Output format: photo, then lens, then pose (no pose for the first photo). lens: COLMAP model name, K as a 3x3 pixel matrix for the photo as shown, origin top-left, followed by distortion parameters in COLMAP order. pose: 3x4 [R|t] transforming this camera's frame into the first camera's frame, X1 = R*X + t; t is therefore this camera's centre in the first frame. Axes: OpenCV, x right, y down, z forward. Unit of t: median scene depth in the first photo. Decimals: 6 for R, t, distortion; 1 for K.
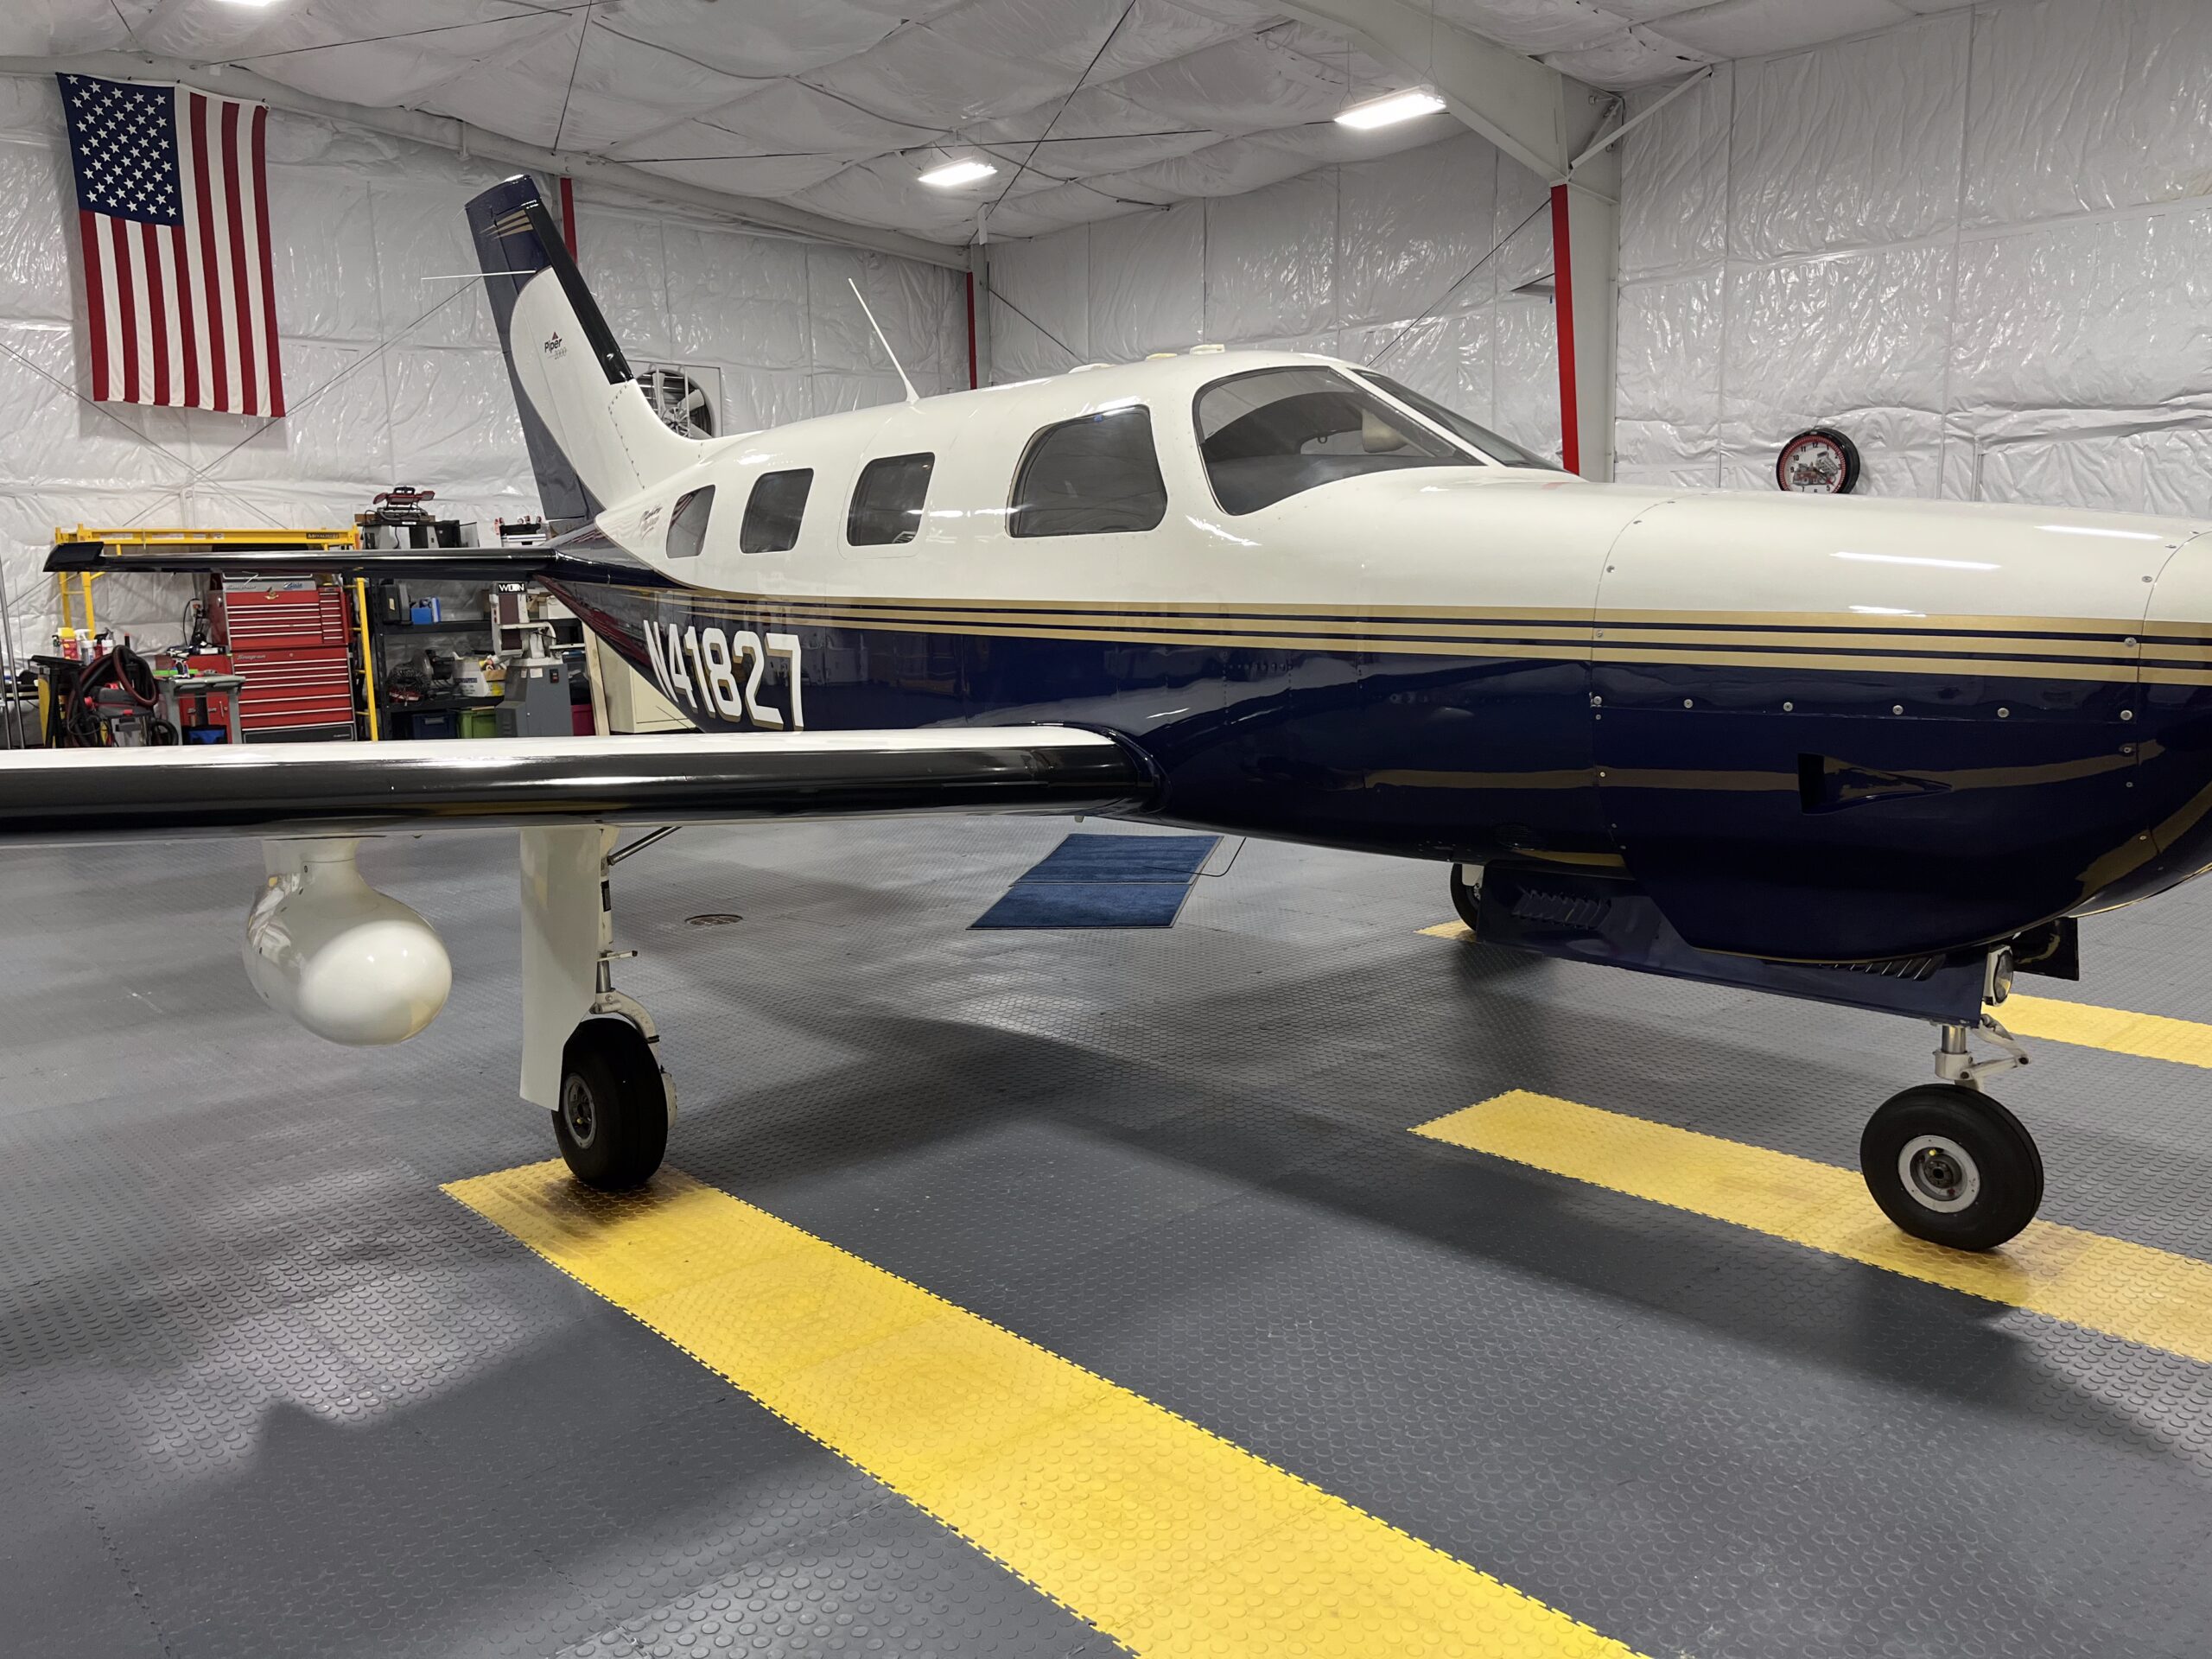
lens RADIAL K [[1674.4, 0, 1106.3], [0, 1674.4, 813.6], [0, 0, 1]] dist [0.050620, -0.043828]
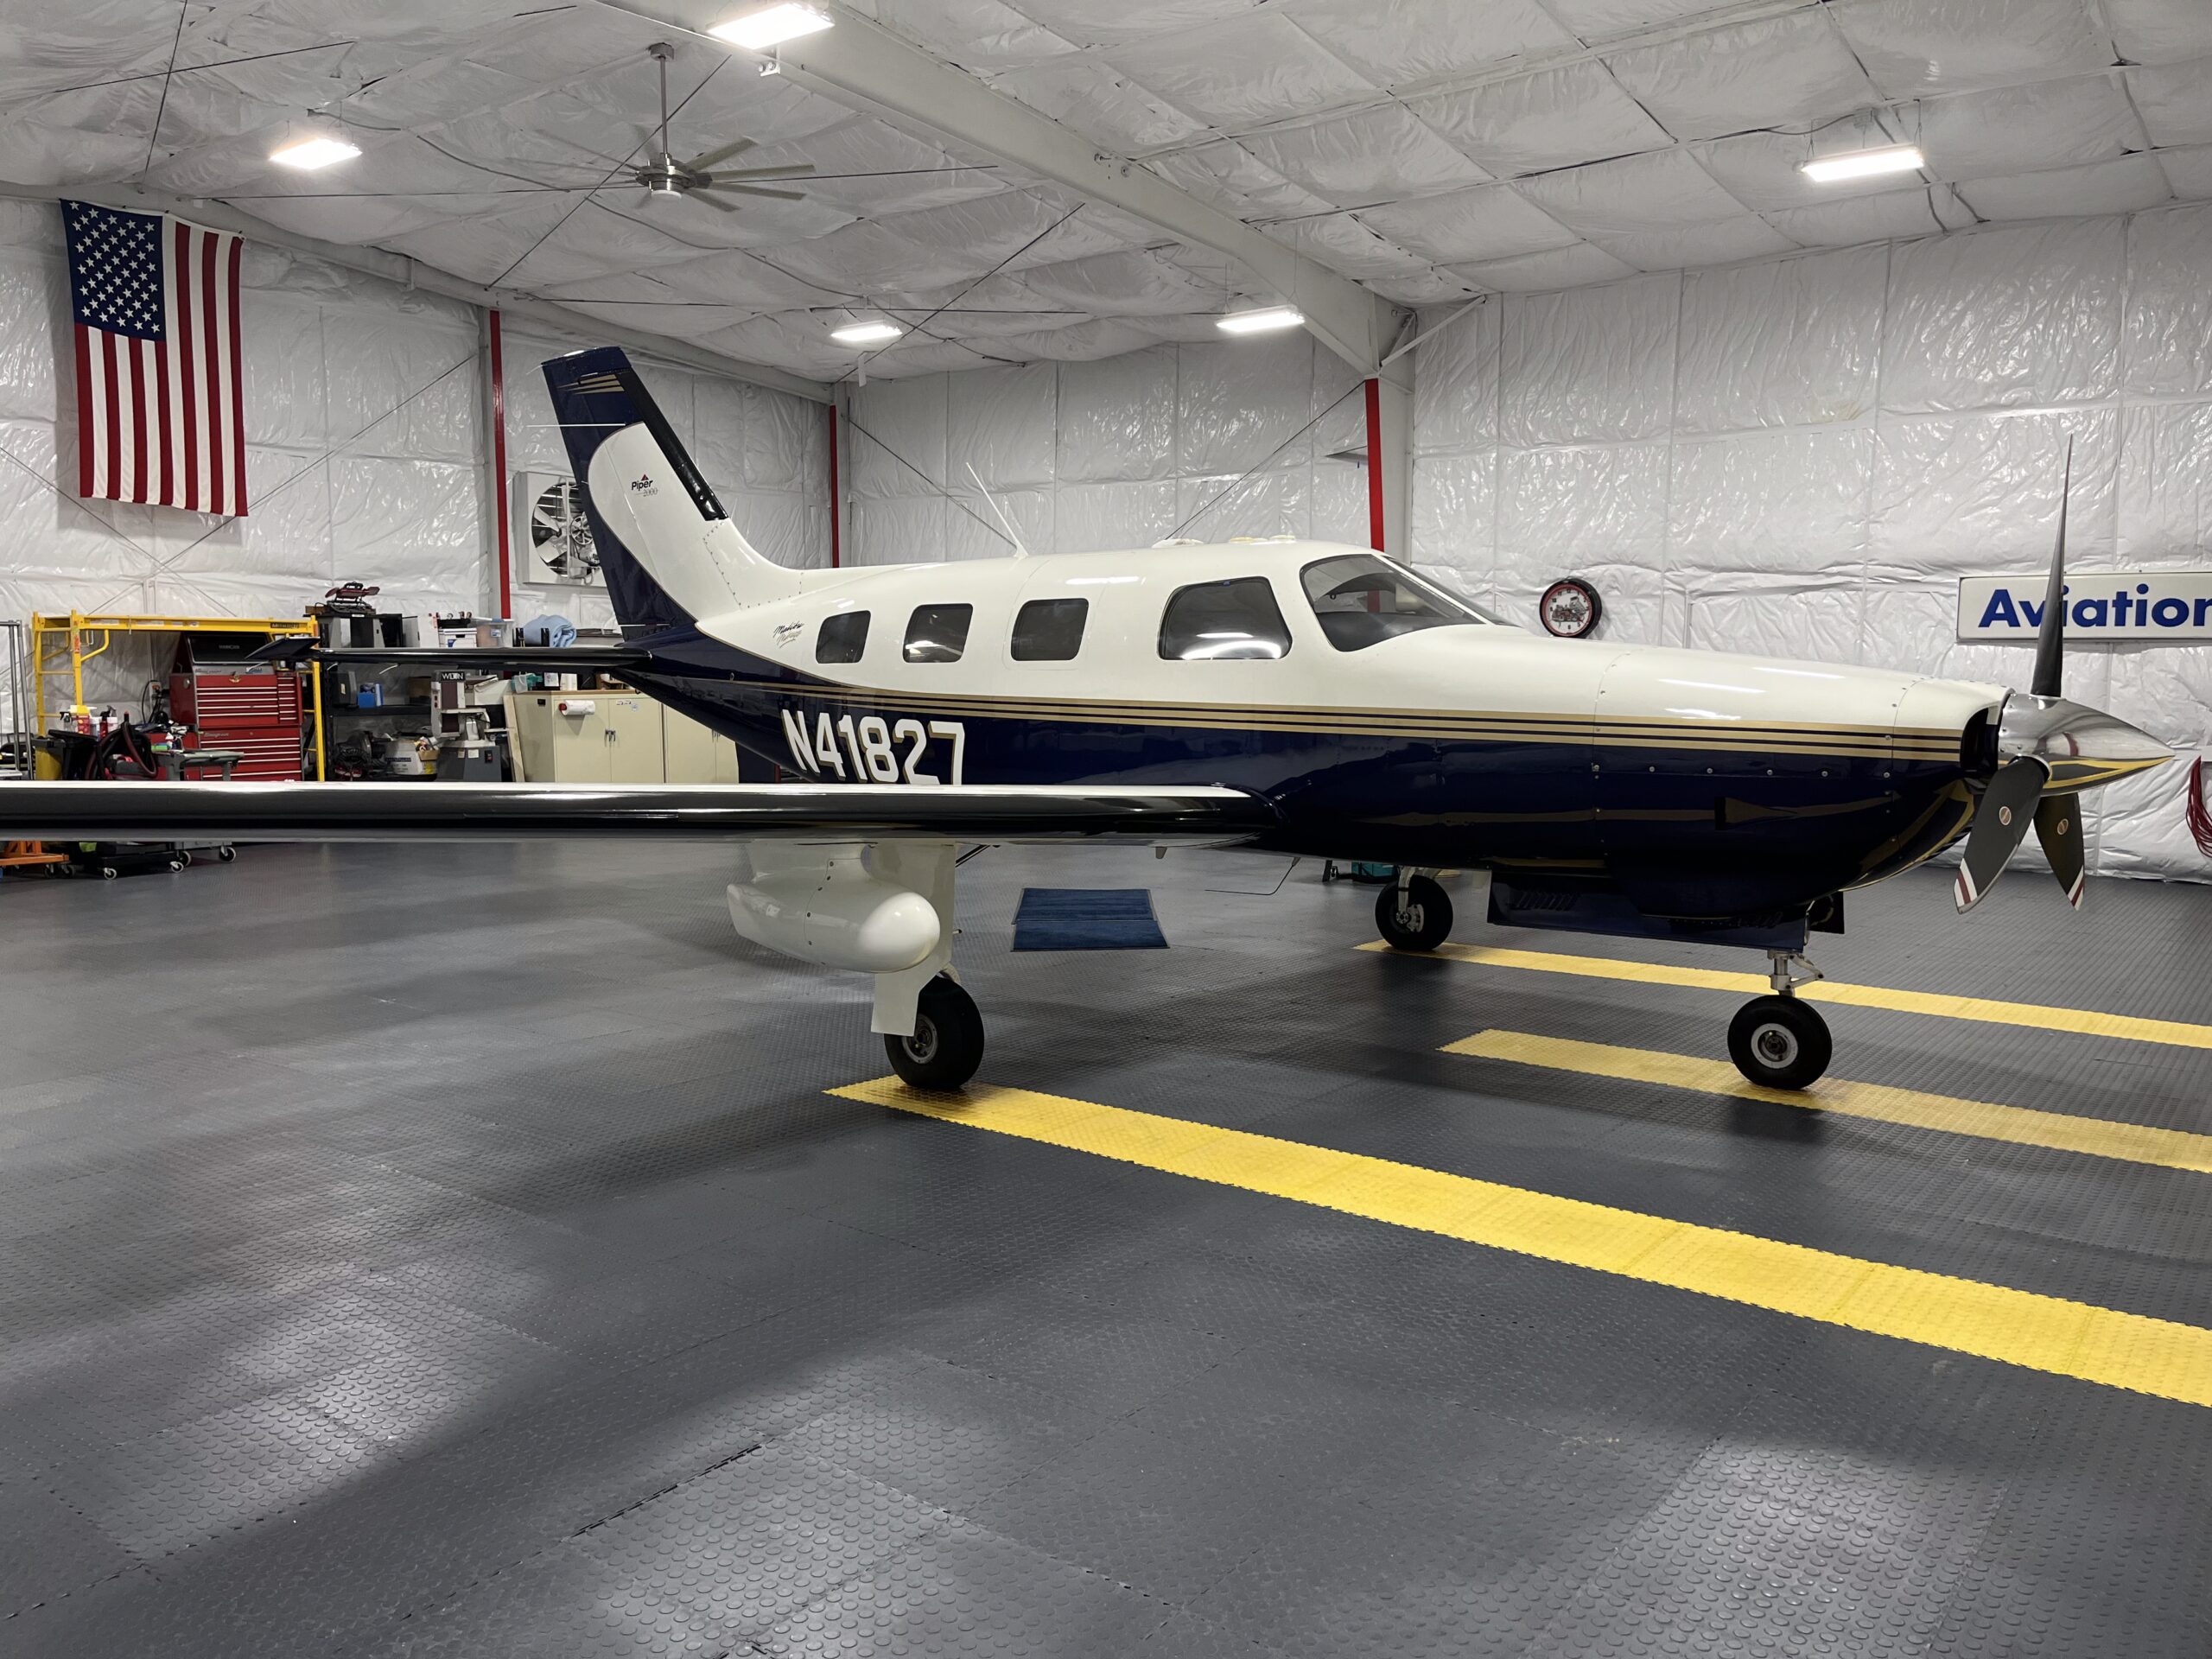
lens RADIAL K [[1666.4, 0, 1106.0], [0, 1666.4, 829.5], [0, 0, 1]] dist [0.039162, 0.000105]
pose [[0.983566, 0.006047, 0.180448, -0.147131], [0.002592, 0.998863, -0.047602, 0.022007], [-0.180531, 0.047287, 0.982432, -0.170651]]
